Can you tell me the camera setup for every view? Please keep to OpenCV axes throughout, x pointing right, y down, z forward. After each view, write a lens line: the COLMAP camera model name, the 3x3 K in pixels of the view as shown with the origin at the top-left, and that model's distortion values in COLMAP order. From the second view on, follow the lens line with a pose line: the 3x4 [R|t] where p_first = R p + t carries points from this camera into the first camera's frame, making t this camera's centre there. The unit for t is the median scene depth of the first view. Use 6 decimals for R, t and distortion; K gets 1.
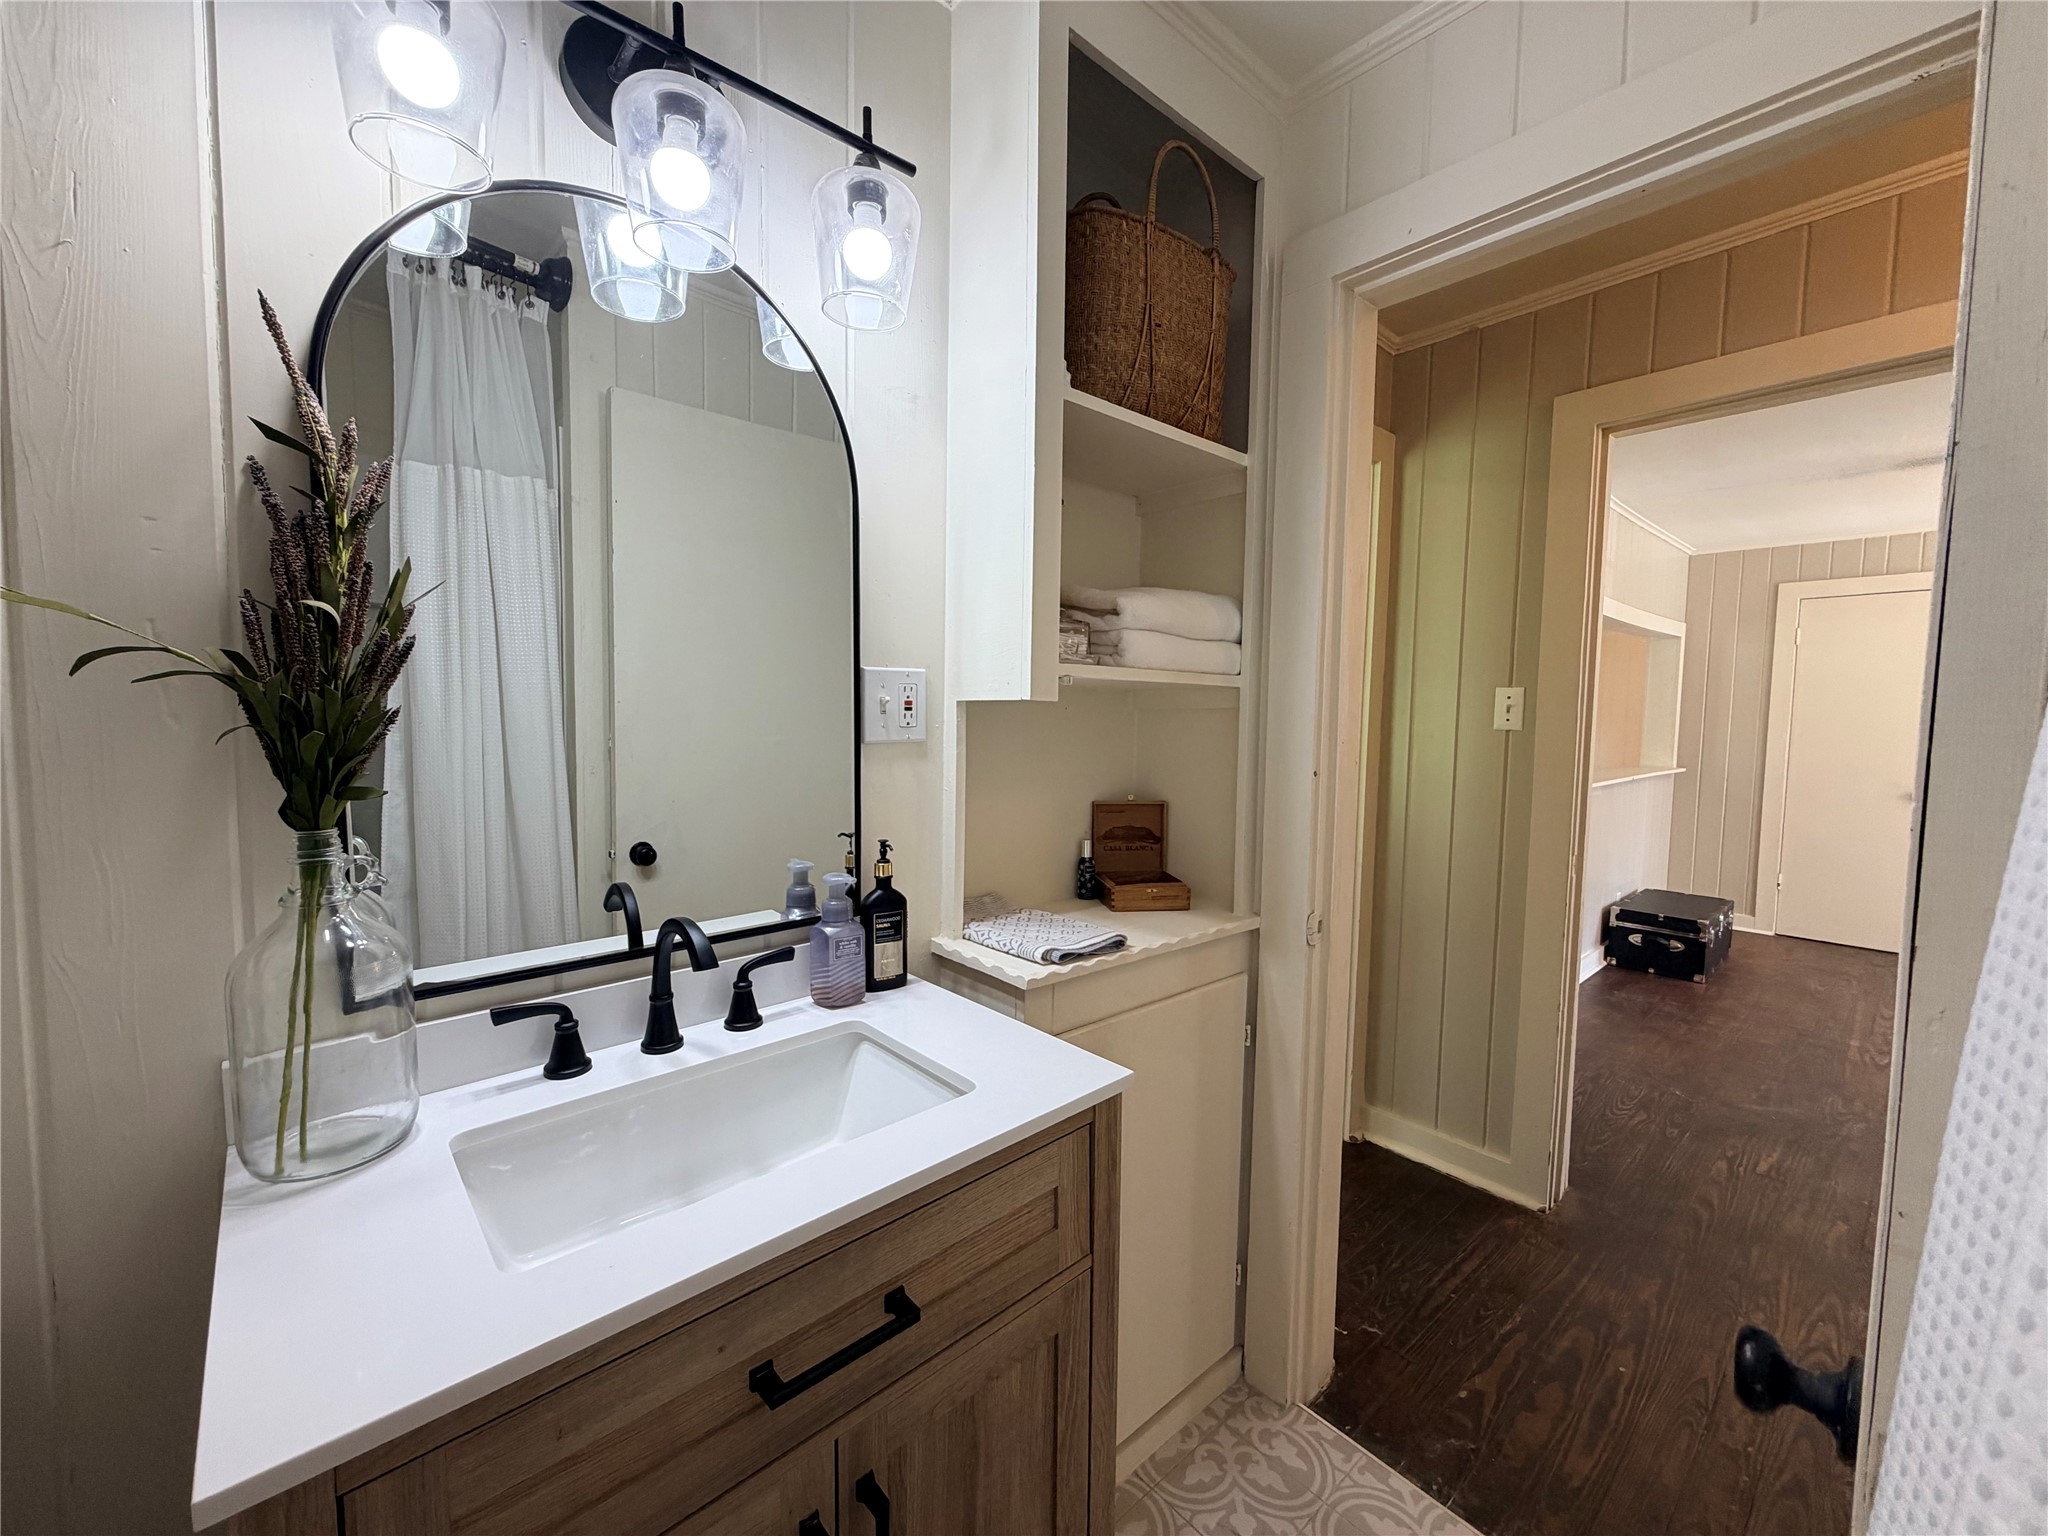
lens RADIAL K [[817.7, 0, 1017.8], [0, 817.7, 768.8], [0, 0, 1]] dist [-0.000302, 0.000322]
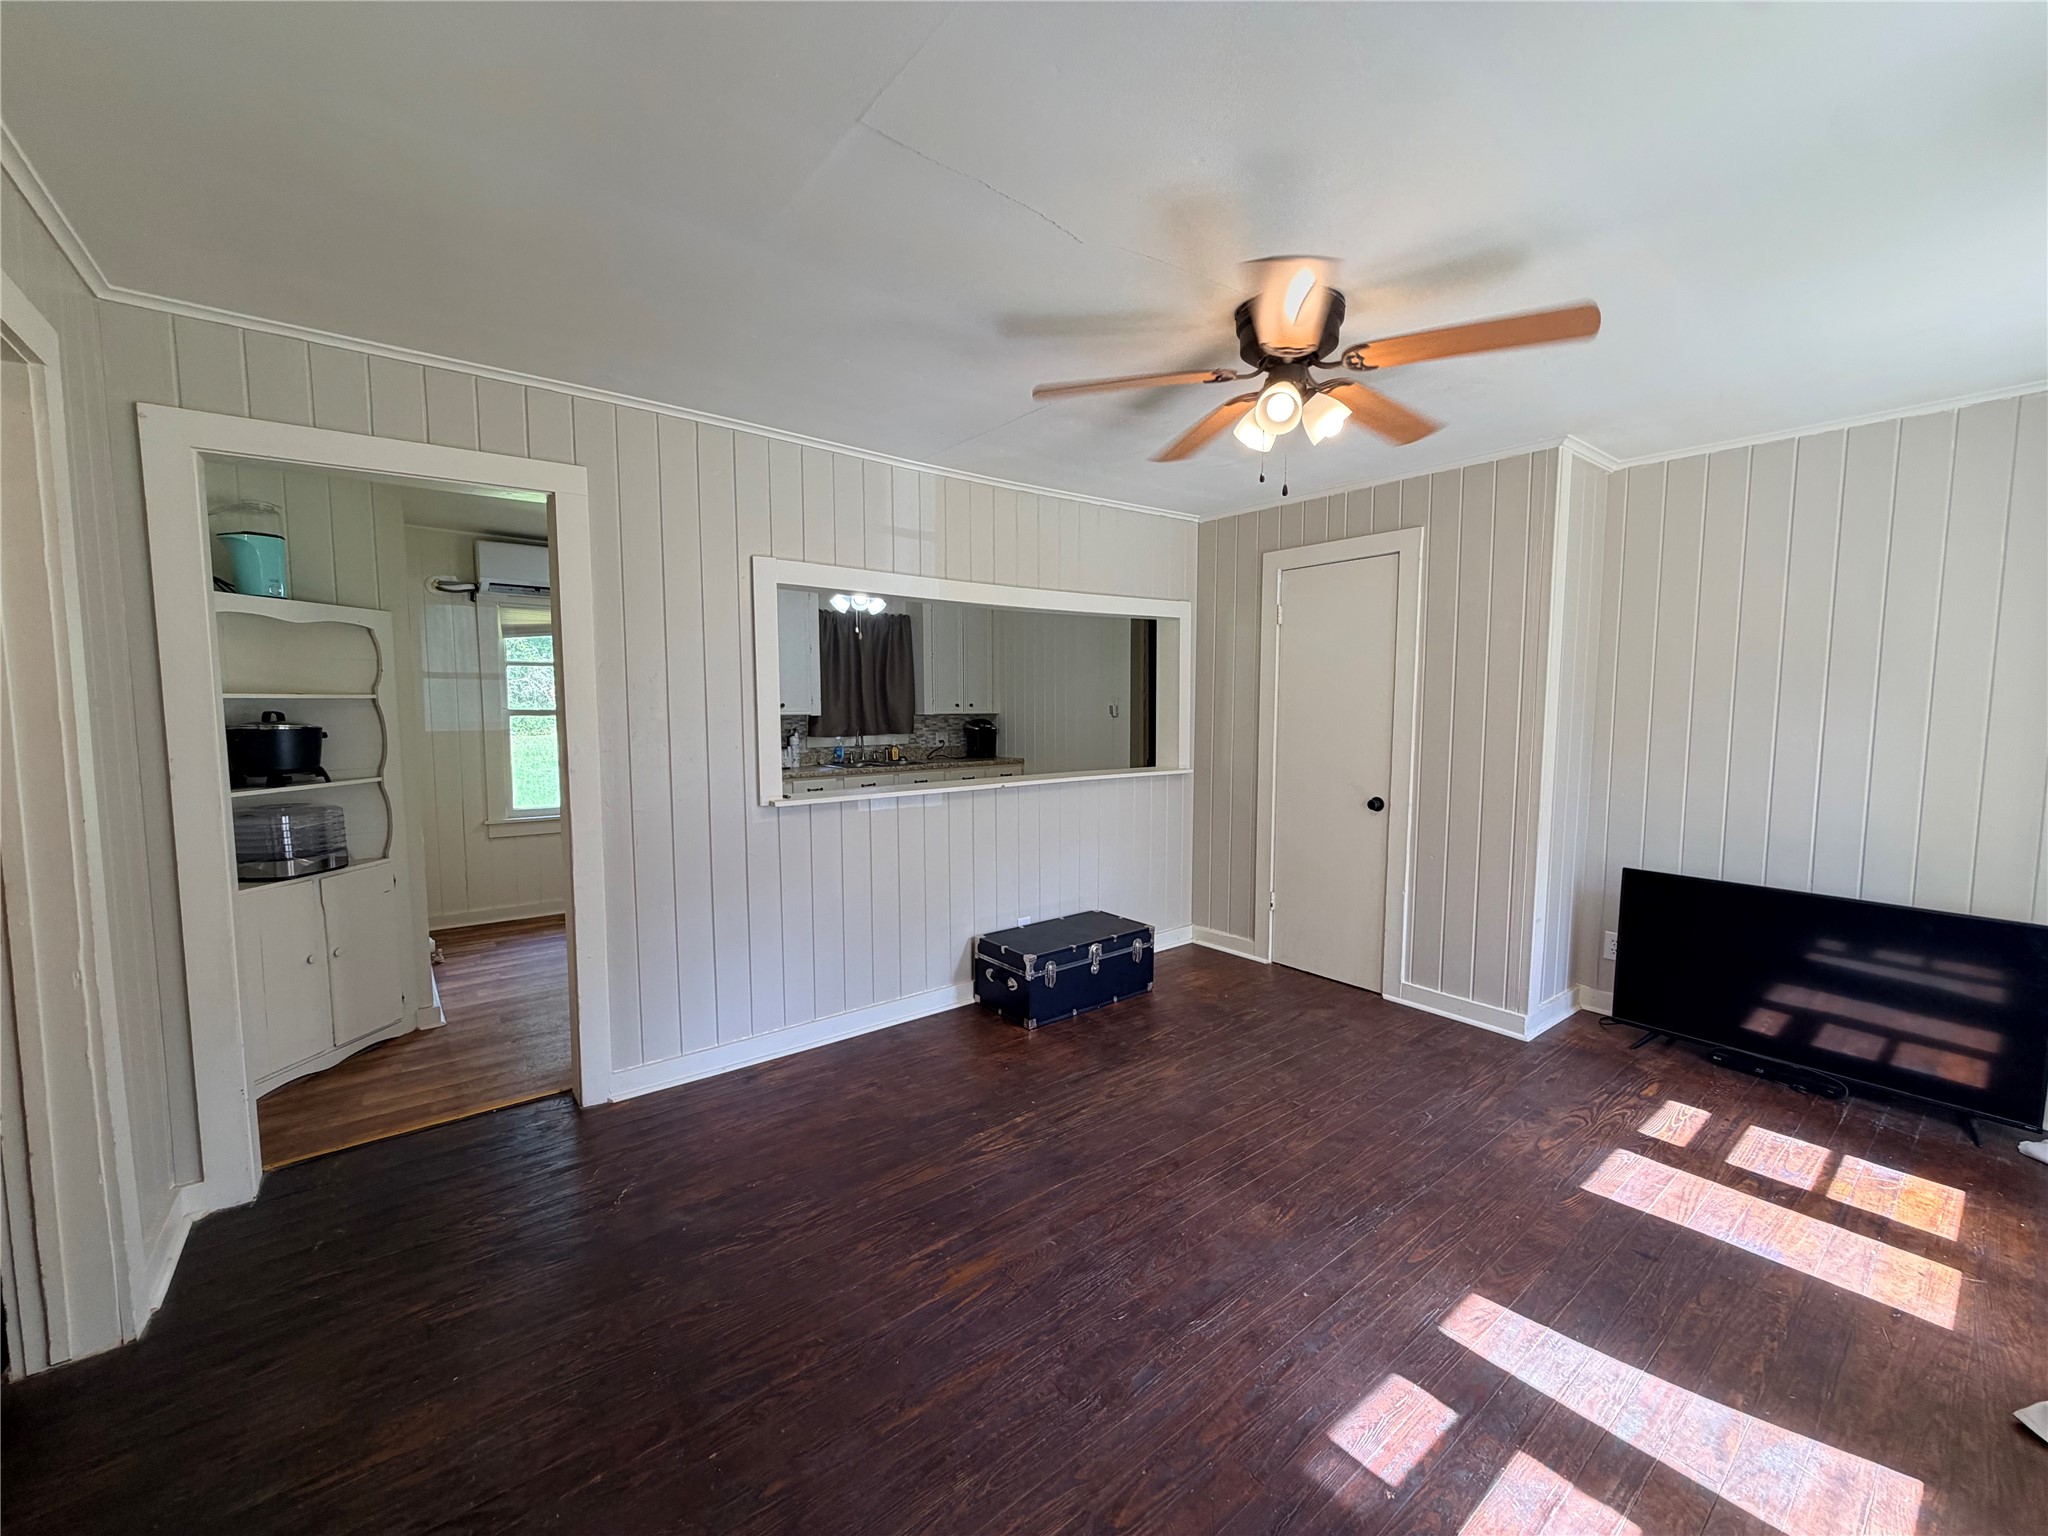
lens RADIAL K [[817.7, 0, 1017.8], [0, 817.7, 768.8], [0, 0, 1]] dist [-0.000302, 0.000322]
pose [[0.997804, -0.010628, -0.065383, 0.829850], [0.011004, 0.999925, 0.005381, -0.010679], [0.065321, -0.006089, 0.997846, 0.147591]]
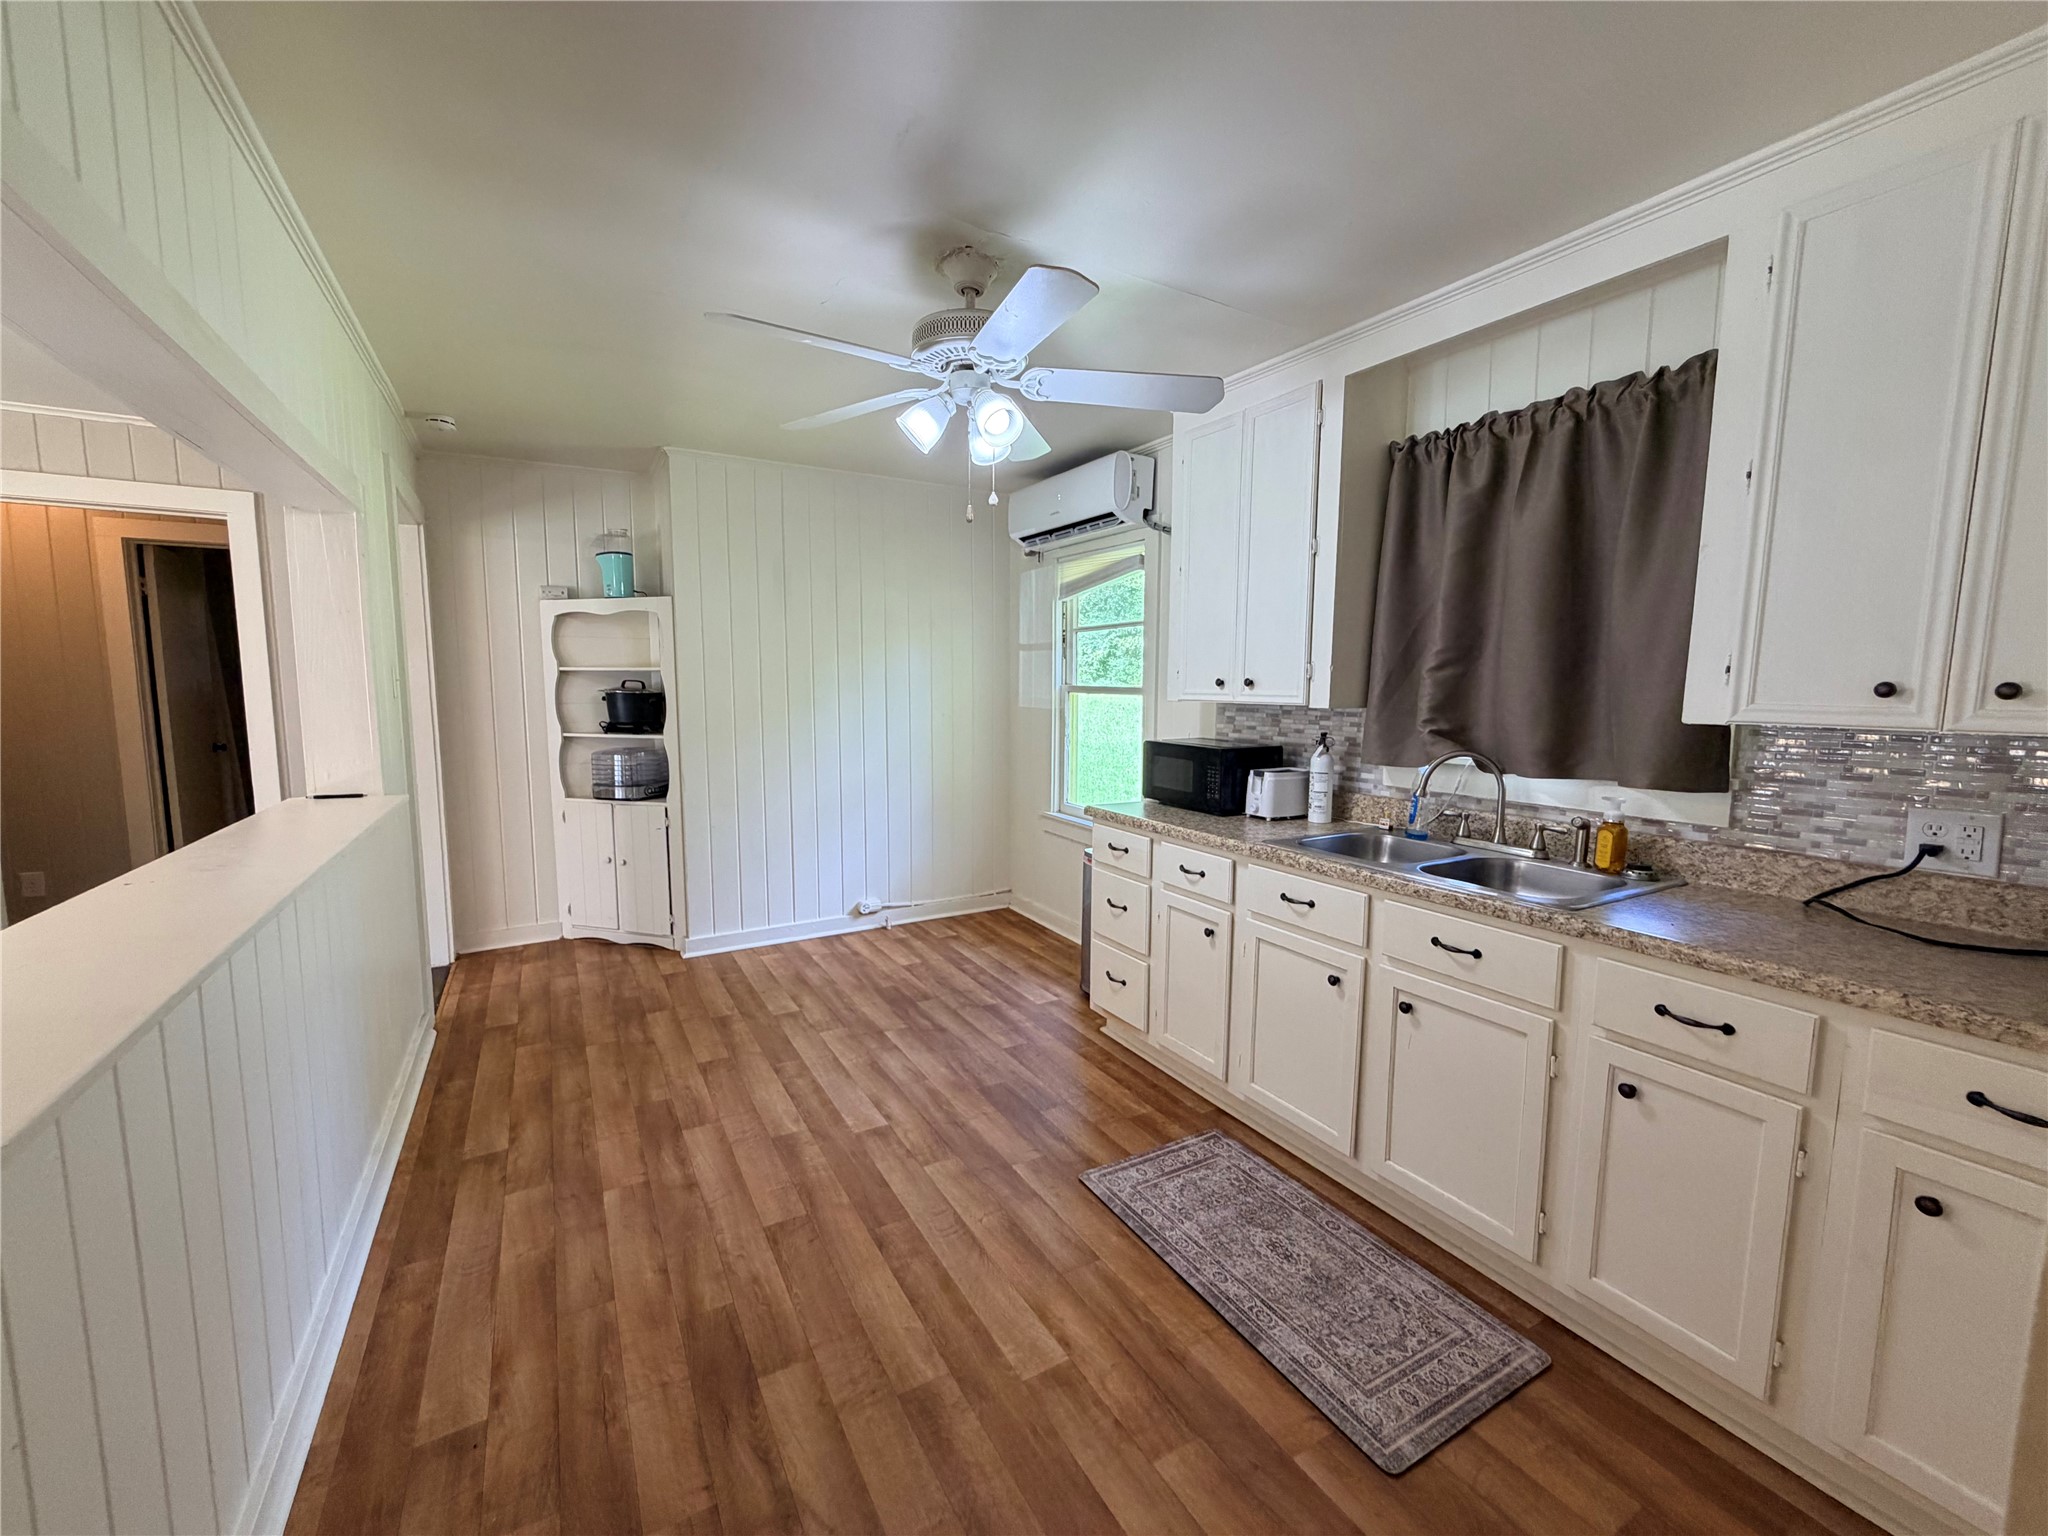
lens RADIAL K [[819.5, 0, 1019.2], [0, 819.5, 768.0], [0, 0, 1]] dist [0.000657, -0.000049]
pose [[-0.200631, 0.088973, -0.975618, 1.013301], [-0.082530, 0.990792, 0.107328, -0.100579], [0.976184, 0.102051, -0.191441, 1.427219]]
